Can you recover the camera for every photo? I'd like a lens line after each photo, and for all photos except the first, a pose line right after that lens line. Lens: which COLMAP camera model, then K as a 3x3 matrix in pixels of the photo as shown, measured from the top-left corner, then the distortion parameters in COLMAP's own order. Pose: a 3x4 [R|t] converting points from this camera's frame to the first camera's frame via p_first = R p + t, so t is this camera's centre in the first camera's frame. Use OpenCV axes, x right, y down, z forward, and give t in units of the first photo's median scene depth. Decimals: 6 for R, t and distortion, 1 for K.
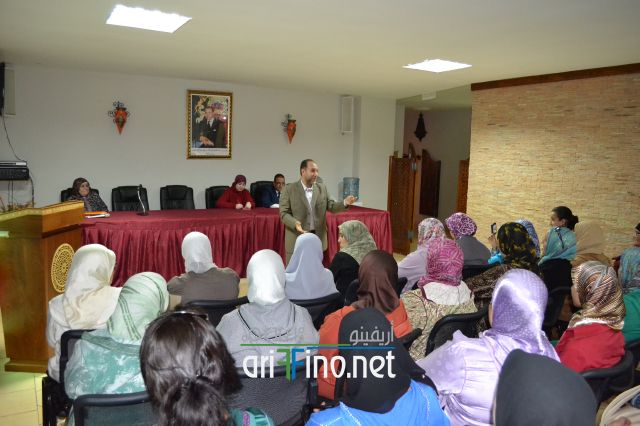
lens RADIAL K [[507.8, 0, 321.8], [0, 507.8, 209.8], [0, 0, 1]] dist [-0.089365, 0.008734]
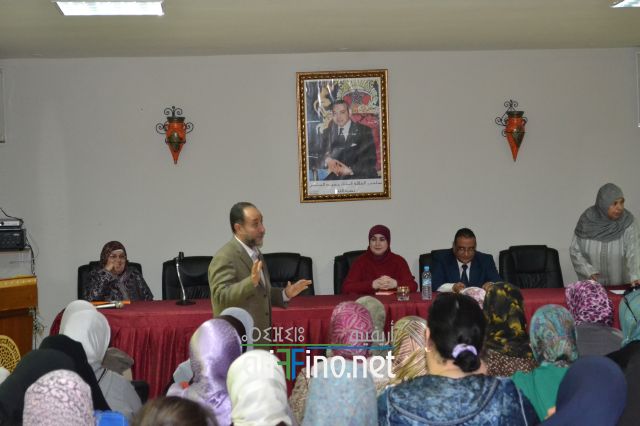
lens RADIAL K [[1488.6, 0, 322.3], [0, 1488.6, 213.4], [0, 0, 1]] dist [0.078351, 0.000000]
pose [[0.889511, -0.039500, -0.455203, 0.461724], [0.004454, 0.996958, -0.077808, 0.031975], [0.456892, 0.067183, 0.886982, -0.373772]]
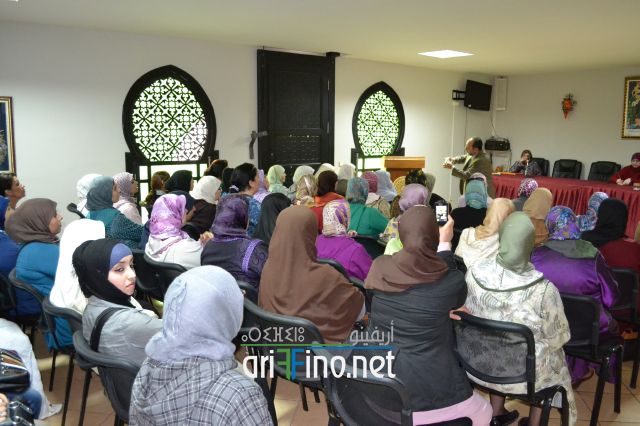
lens RADIAL K [[507.8, 0, 318.5], [0, 507.8, 213.4], [0, 0, 1]] dist [-0.089365, 0.008734]
pose [[0.090558, 0.138346, -0.986235, 0.773695], [-0.106167, 0.986002, 0.128565, -0.005664], [0.990216, 0.093063, 0.103978, 0.230558]]
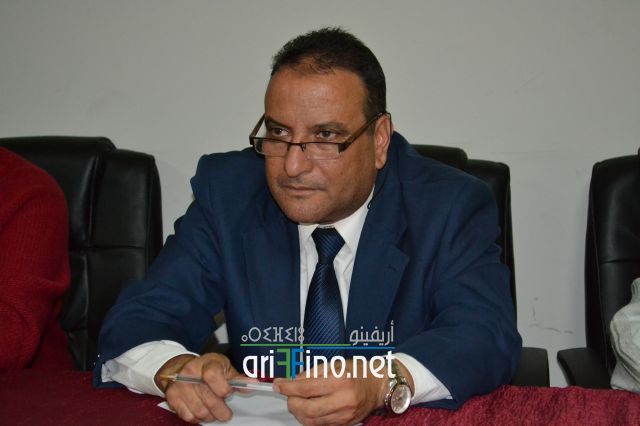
lens RADIAL K [[1340.0, 0, 322.8], [0, 1340.0, 212.5], [0, 0, 1]] dist [-0.177470, 0.000000]
pose [[0.774386, 0.034399, -0.631778, 0.068979], [-0.043503, 0.999053, 0.001074, -0.035461], [0.631216, 0.026653, 0.775149, 0.811046]]
